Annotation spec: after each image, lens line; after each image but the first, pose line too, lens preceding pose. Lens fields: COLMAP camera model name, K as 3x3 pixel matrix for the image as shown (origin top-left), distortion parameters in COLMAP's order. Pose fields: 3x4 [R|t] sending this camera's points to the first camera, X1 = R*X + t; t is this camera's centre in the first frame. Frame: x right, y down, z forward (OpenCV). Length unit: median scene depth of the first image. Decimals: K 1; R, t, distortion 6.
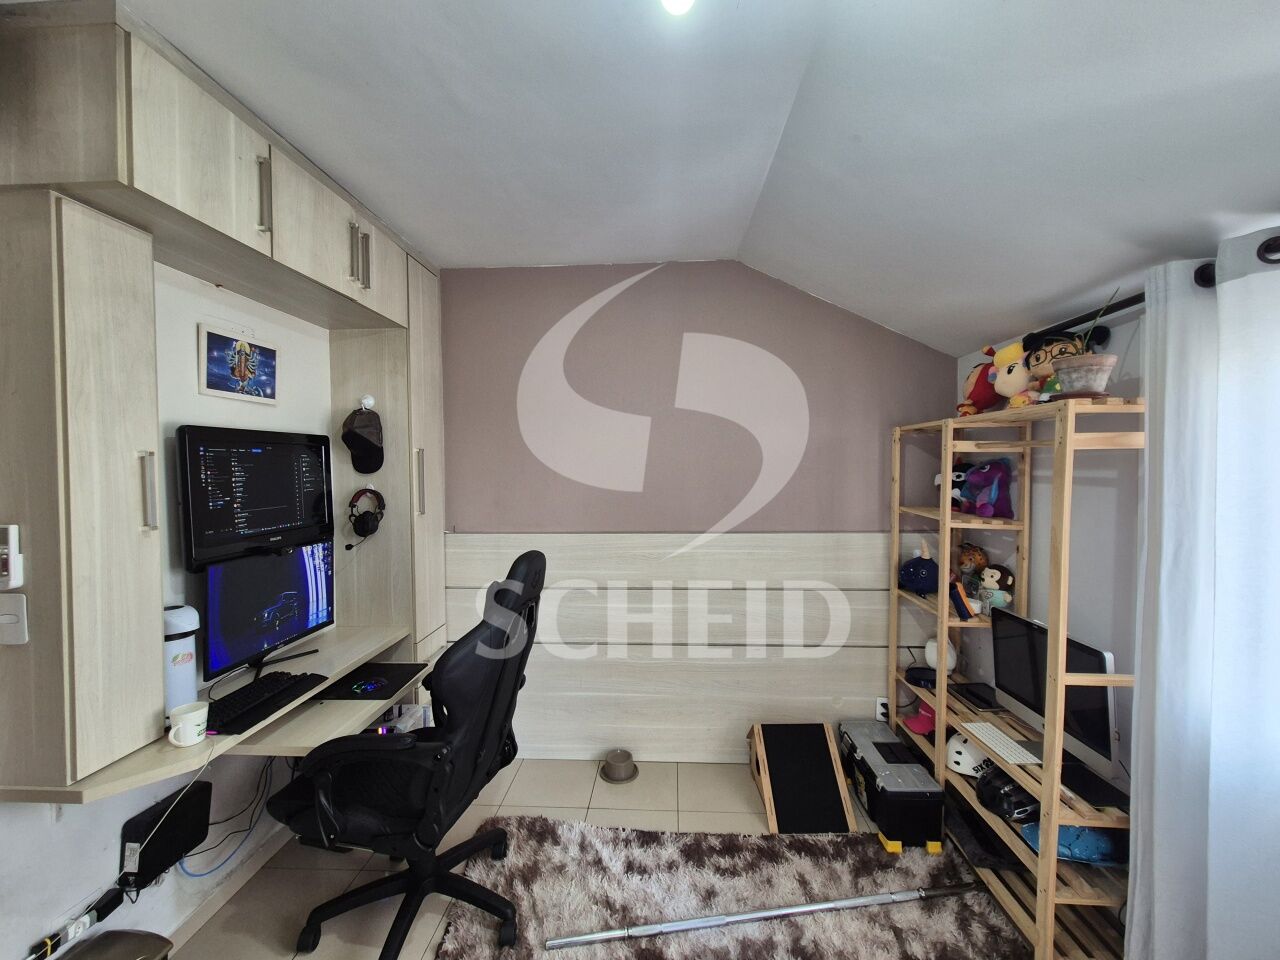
lens RADIAL K [[520.5, 0, 642.8], [0, 520.5, 479.0], [0, 0, 1]] dist [0.003357, 0.000123]
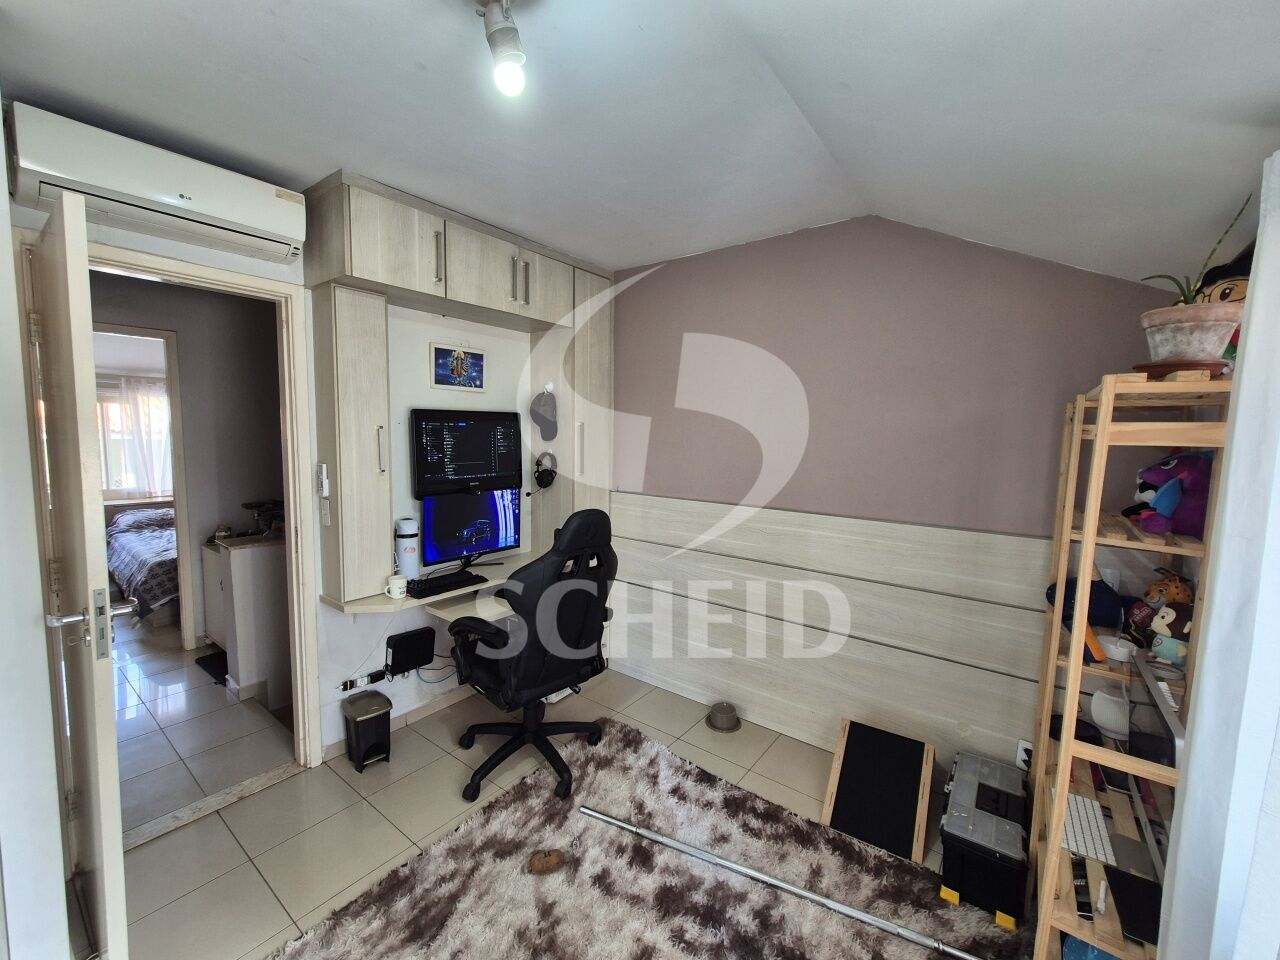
lens RADIAL K [[520.5, 0, 648.2], [0, 520.5, 479.7], [0, 0, 1]] dist [0.003357, 0.000123]
pose [[0.833253, 0.074748, -0.547816, 0.513915], [-0.038871, 0.996287, 0.076817, -0.029493], [0.551524, -0.042714, 0.833065, 0.034508]]
